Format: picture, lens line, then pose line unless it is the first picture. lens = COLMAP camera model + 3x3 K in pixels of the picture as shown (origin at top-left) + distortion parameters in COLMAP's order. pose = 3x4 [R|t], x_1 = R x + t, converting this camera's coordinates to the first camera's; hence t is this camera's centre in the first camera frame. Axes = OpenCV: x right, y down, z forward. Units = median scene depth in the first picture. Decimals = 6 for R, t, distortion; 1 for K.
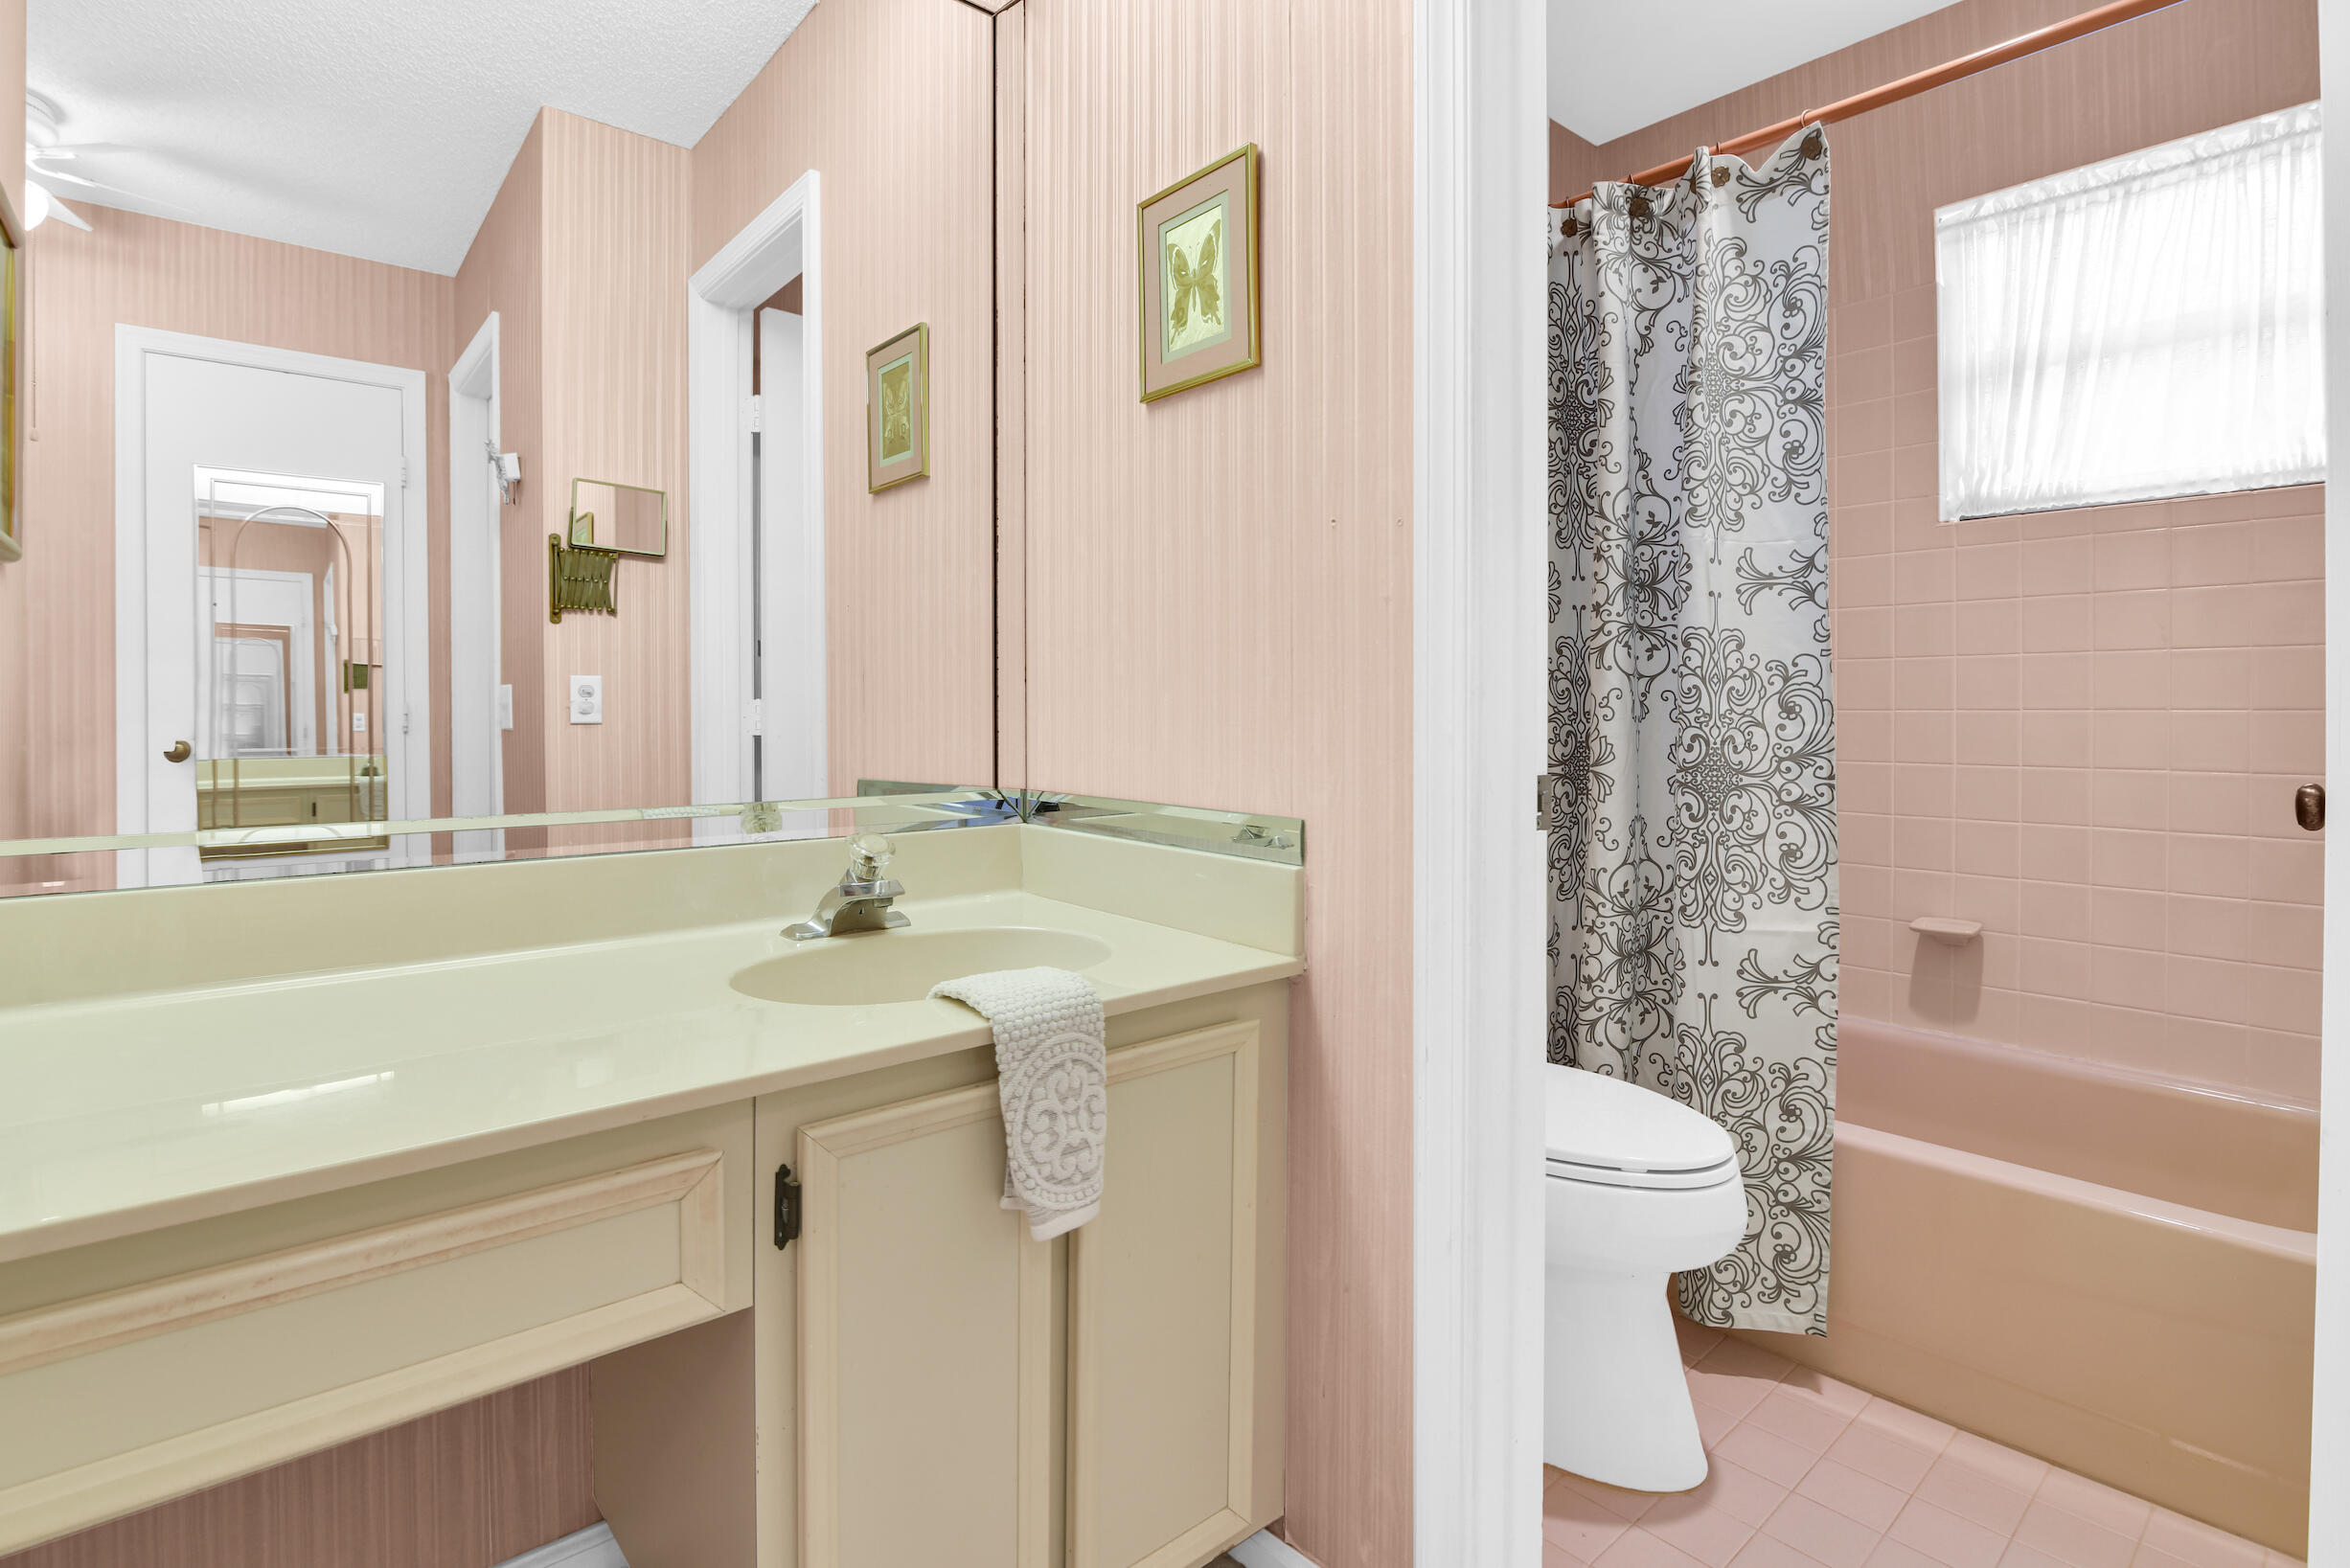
lens RADIAL K [[1136.9, 0, 1169.2], [0, 1136.9, 754.8], [0, 0, 1]] dist [-0.018319, 0.000459]
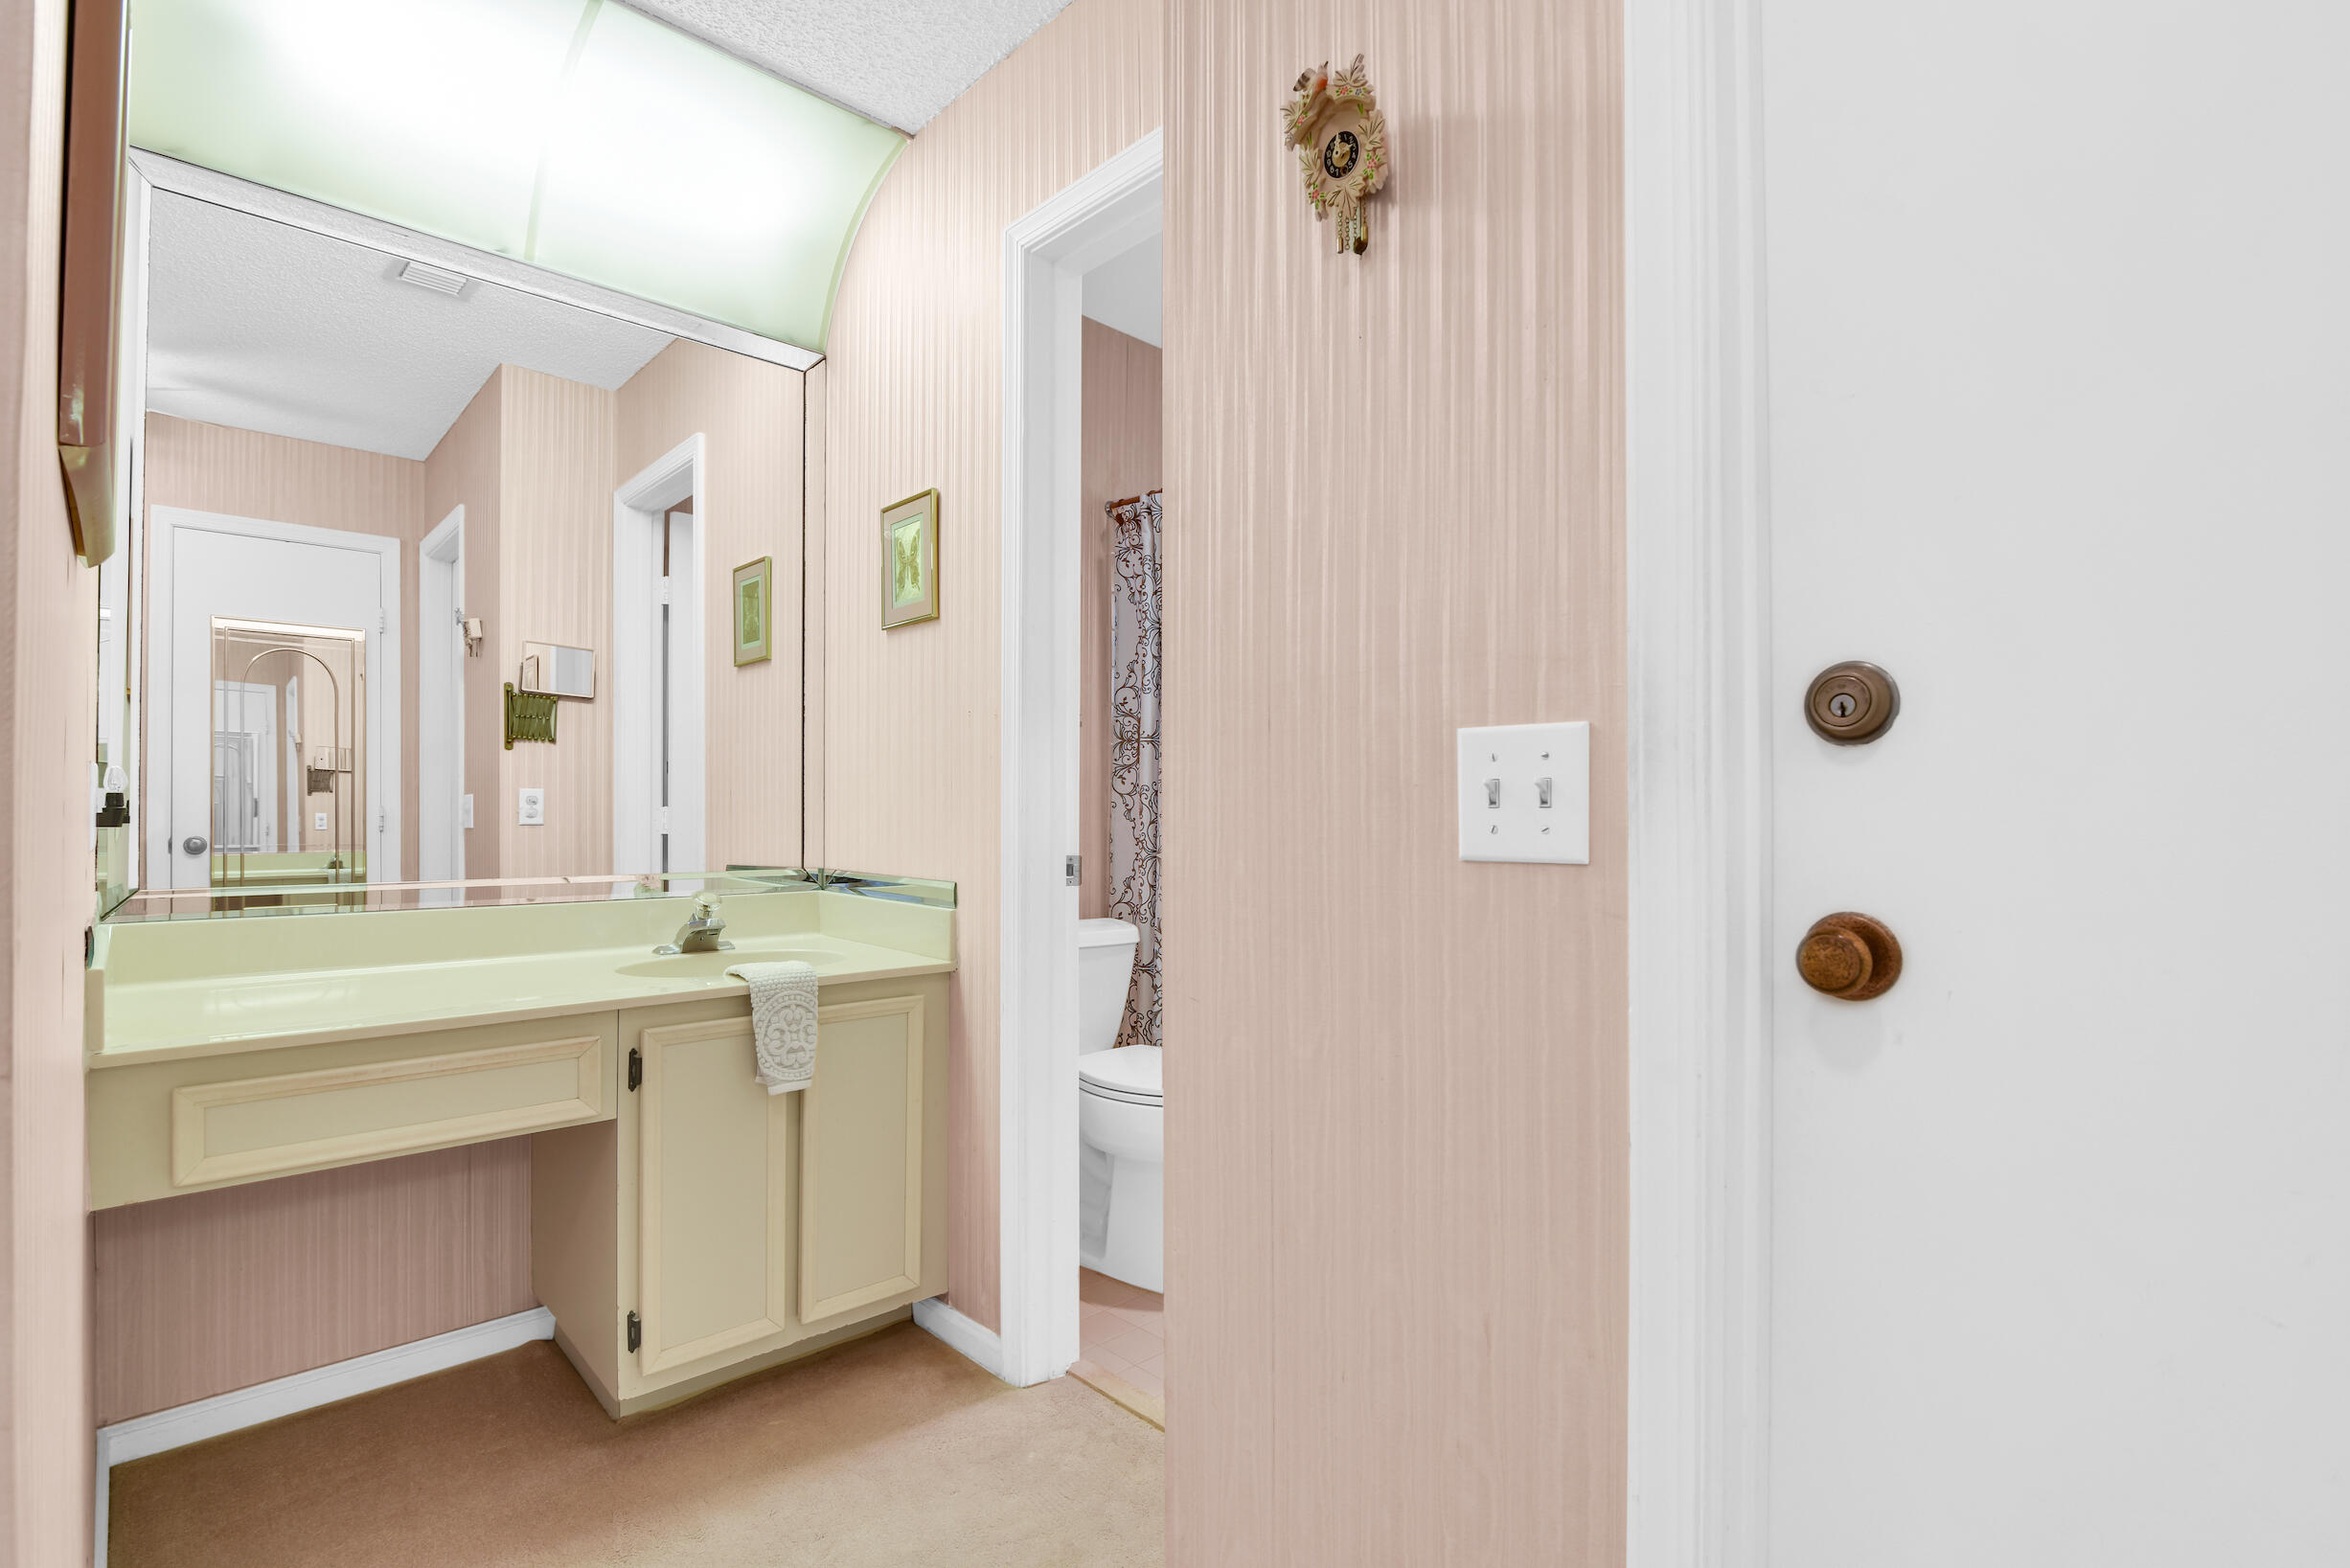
lens RADIAL K [[1085.1, 0, 1166.0], [0, 1085.1, 842.8], [0, 0, 1]] dist [-0.020763, 0.000342]
pose [[0.998338, 0.002764, 0.057563, 0.248198], [-0.002109, 0.999932, -0.011442, 0.011045], [-0.057591, 0.011302, 0.998276, -0.487741]]
